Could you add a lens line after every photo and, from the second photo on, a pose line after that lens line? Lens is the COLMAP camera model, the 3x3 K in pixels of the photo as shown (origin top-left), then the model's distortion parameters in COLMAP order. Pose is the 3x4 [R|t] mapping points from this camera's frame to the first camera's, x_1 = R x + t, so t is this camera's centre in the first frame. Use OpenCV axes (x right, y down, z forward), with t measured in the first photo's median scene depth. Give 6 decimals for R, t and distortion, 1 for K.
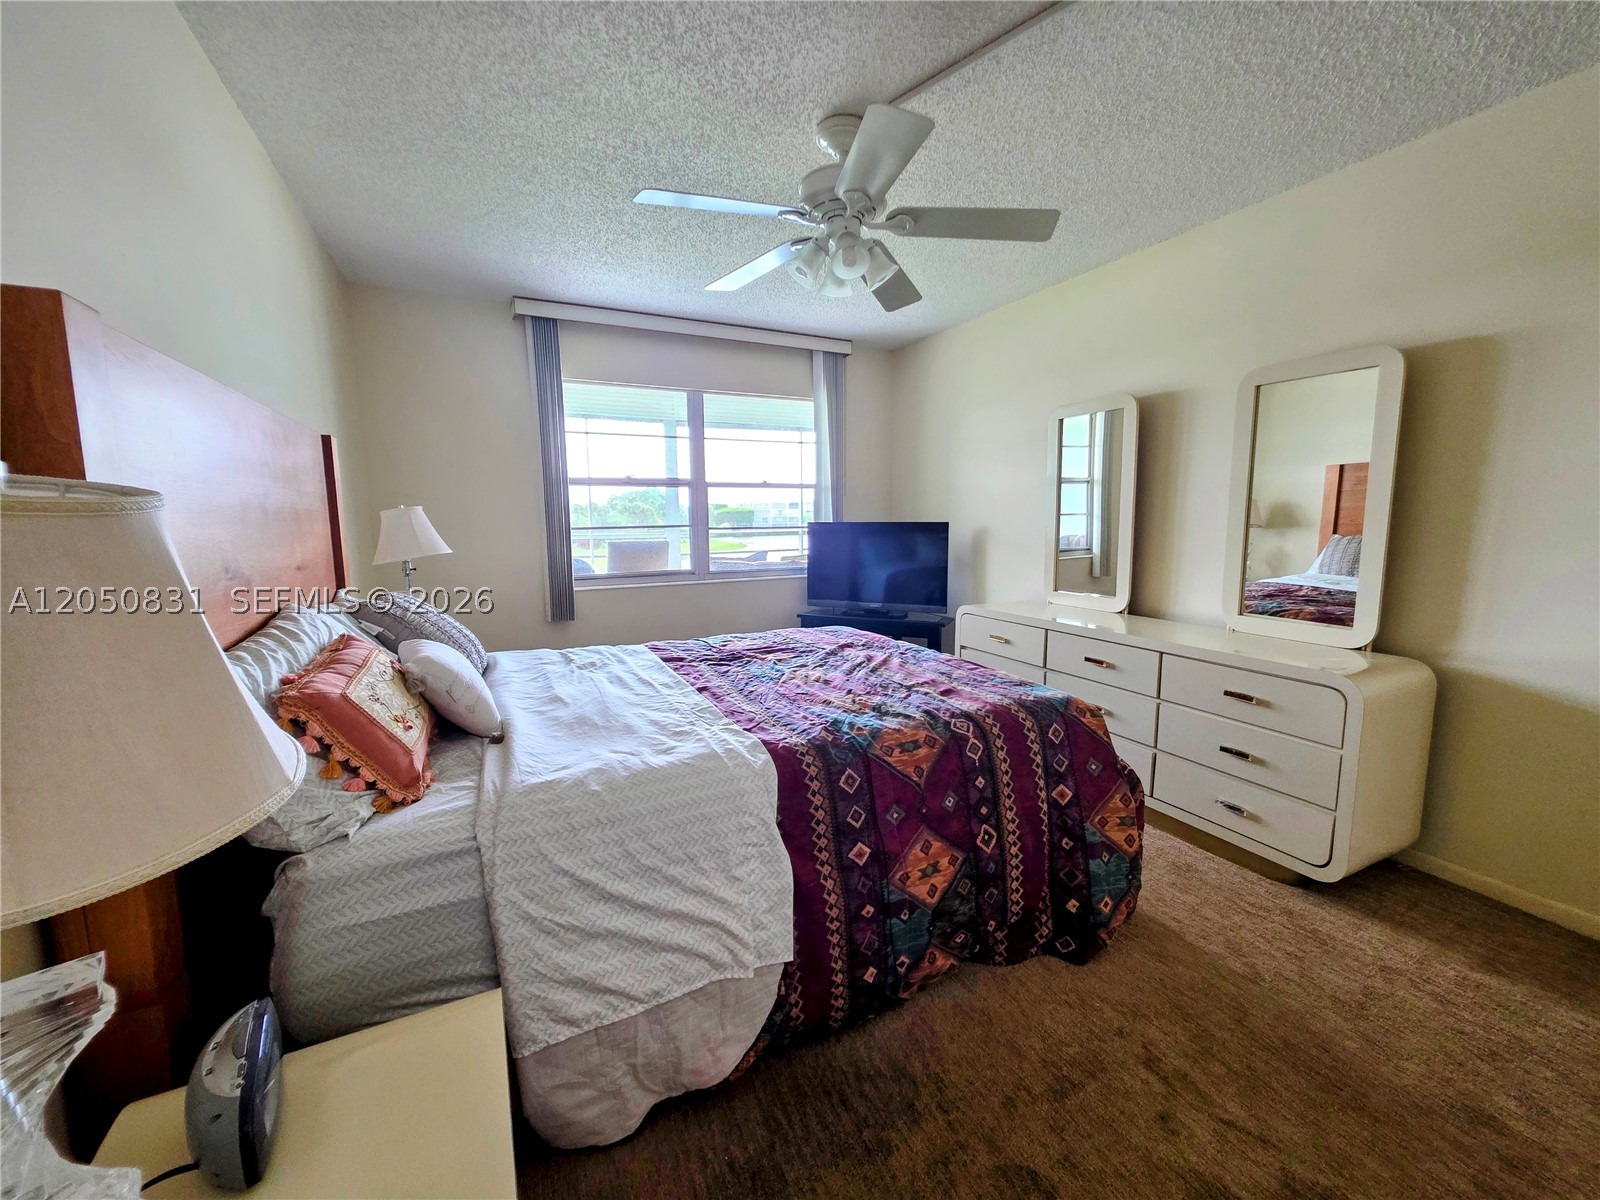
lens RADIAL K [[634.8, 0, 797.8], [0, 634.8, 600.0], [0, 0, 1]] dist [0.003266, 0.000478]
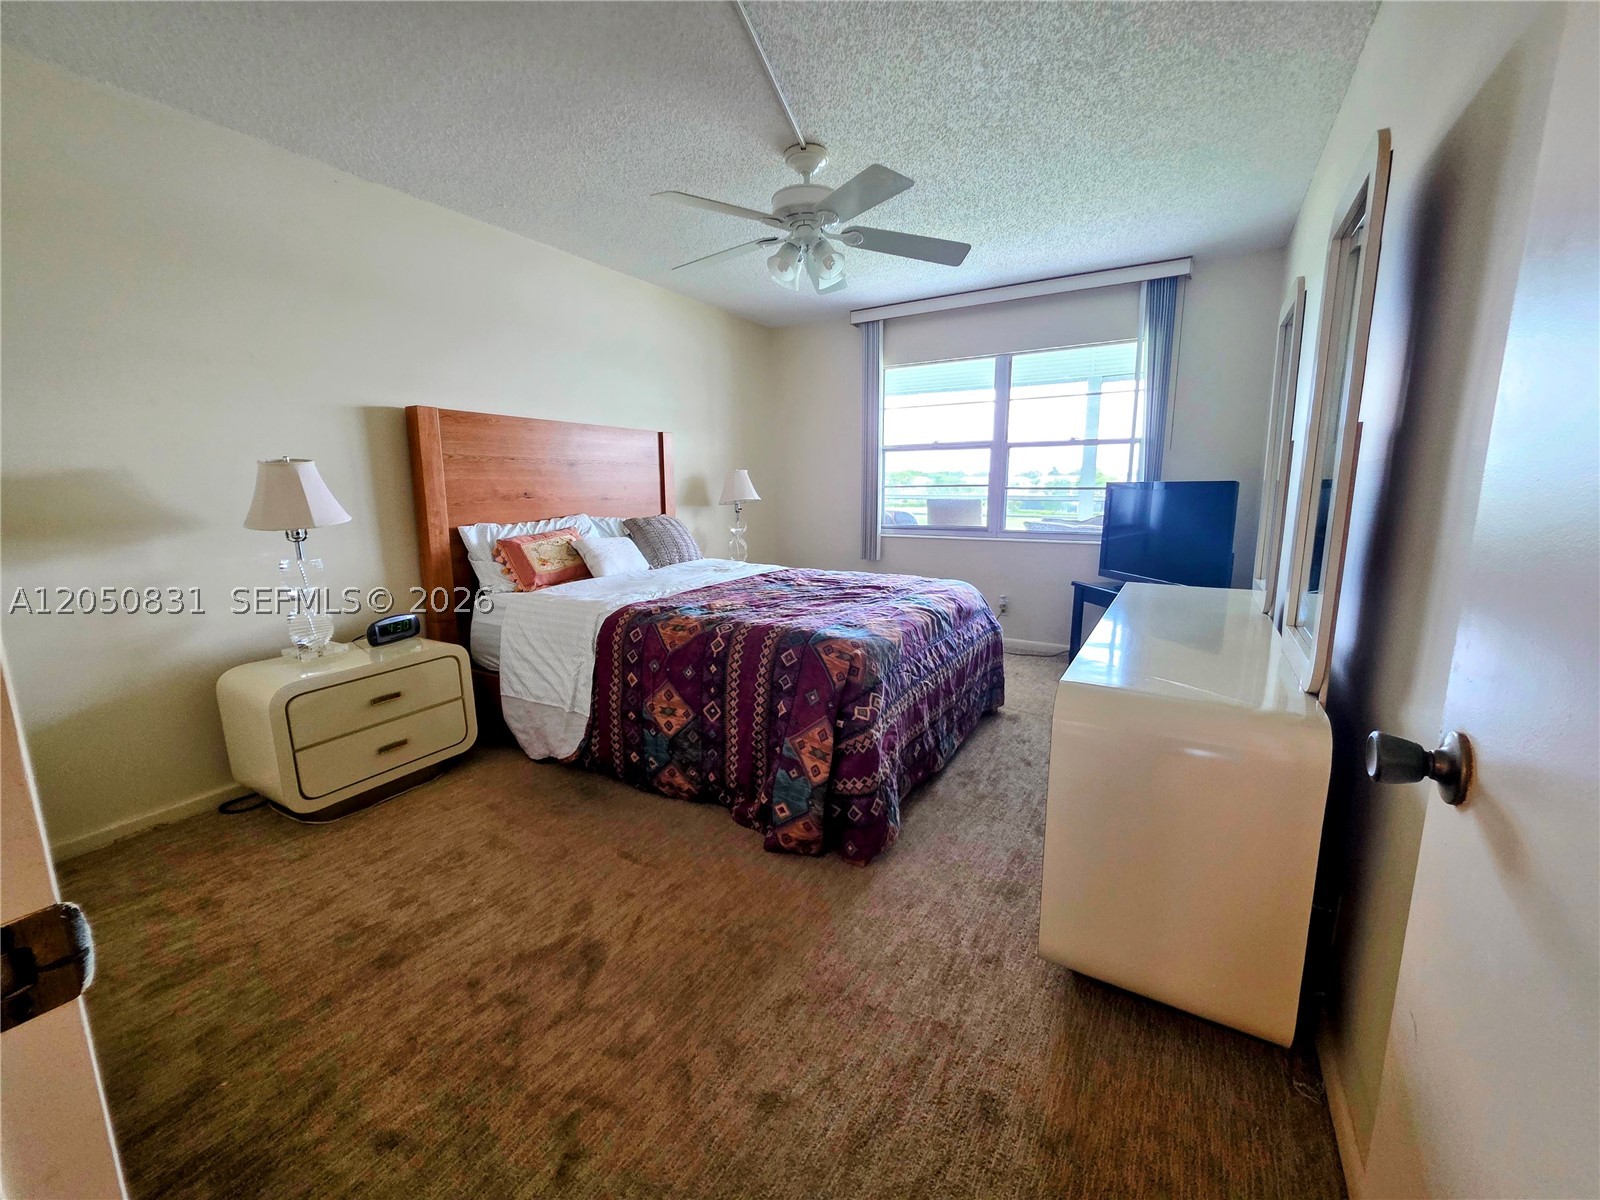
lens RADIAL K [[634.8, 0, 790.9], [0, 634.8, 593.0], [0, 0, 1]] dist [0.003266, 0.000478]
pose [[0.540554, 0.145880, -0.828565, 1.458510], [-0.112038, 0.988562, 0.100956, -0.024705], [0.833816, 0.038259, 0.550716, 0.391800]]
